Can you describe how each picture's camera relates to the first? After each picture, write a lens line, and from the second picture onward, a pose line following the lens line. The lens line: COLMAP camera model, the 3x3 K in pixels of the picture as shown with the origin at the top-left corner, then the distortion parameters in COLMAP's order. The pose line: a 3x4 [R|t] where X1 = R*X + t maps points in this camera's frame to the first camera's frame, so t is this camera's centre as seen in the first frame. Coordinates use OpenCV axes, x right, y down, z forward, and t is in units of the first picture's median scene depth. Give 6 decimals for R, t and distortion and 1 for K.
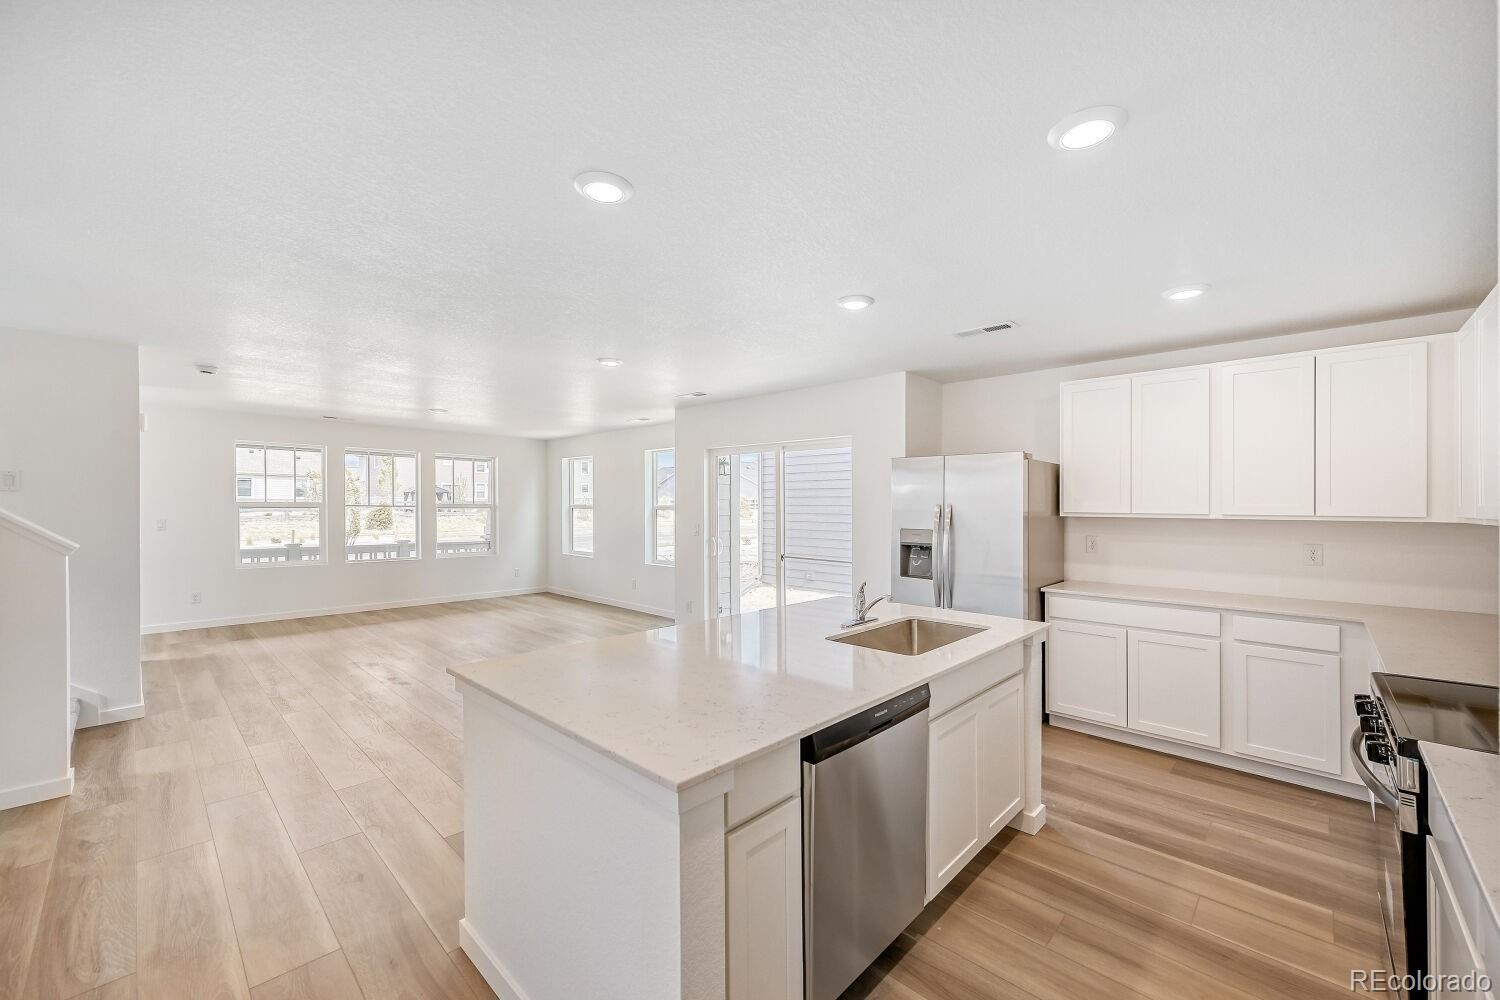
lens RADIAL K [[591.4, 0, 744.0], [0, 591.4, 509.8], [0, 0, 1]] dist [0.010206, -0.000017]
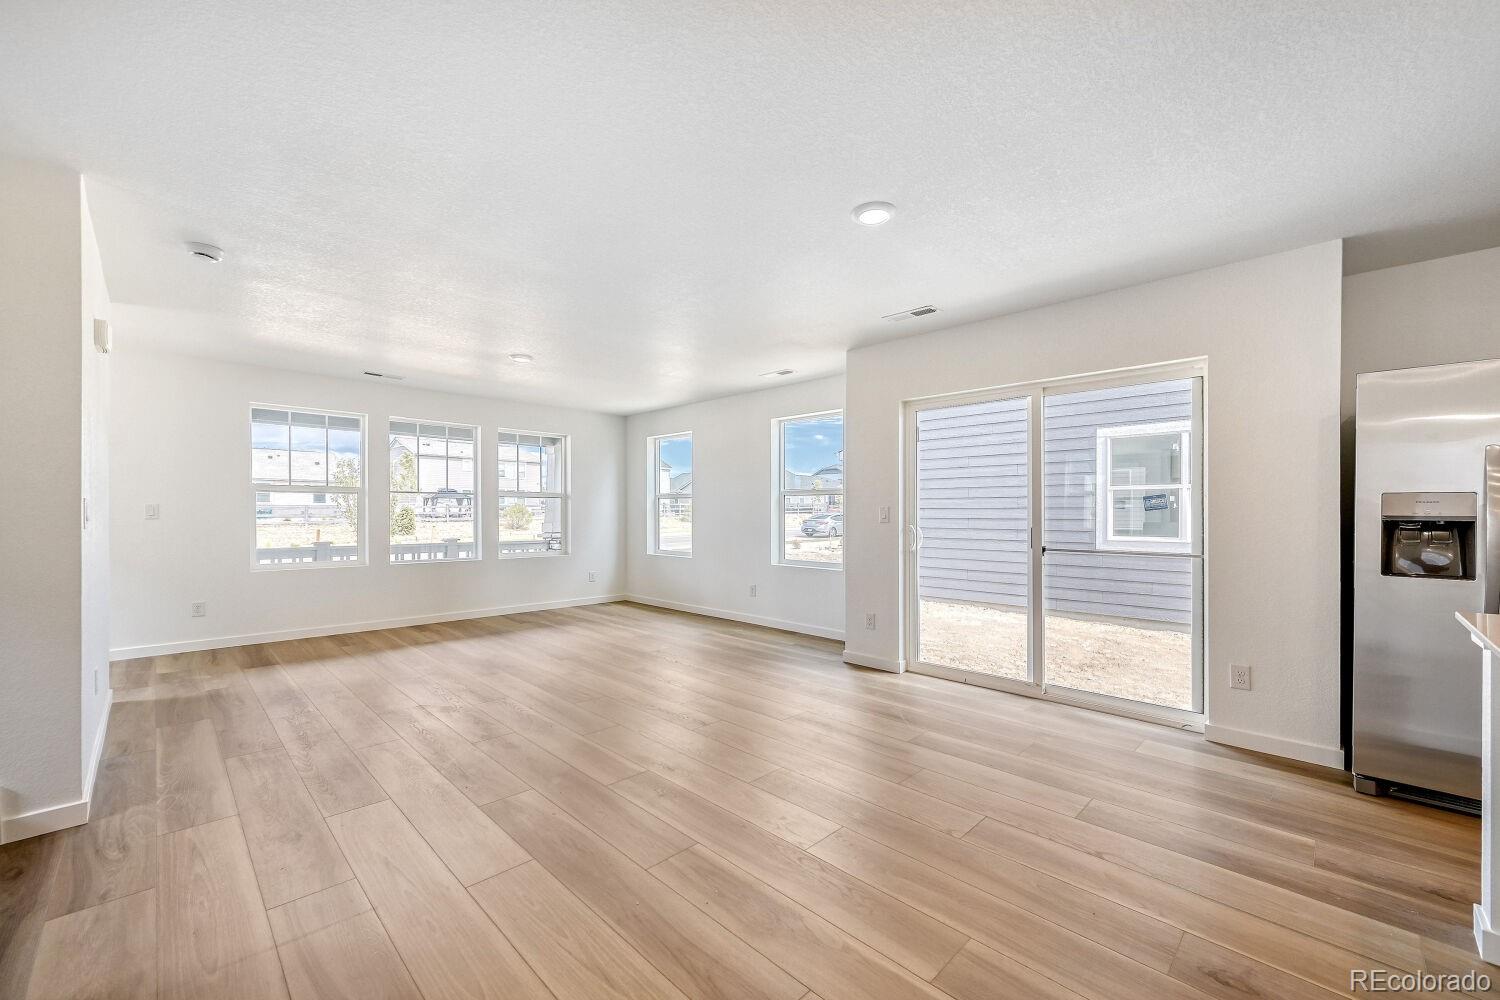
lens RADIAL K [[587.1, 0, 755.2], [0, 587.1, 514.1], [0, 0, 1]] dist [-0.000049, 0.000304]
pose [[0.999997, -0.002396, -0.000472, -0.208378], [0.002393, 0.999982, -0.005584, 0.032394], [0.000485, 0.005583, 0.999984, 0.250031]]
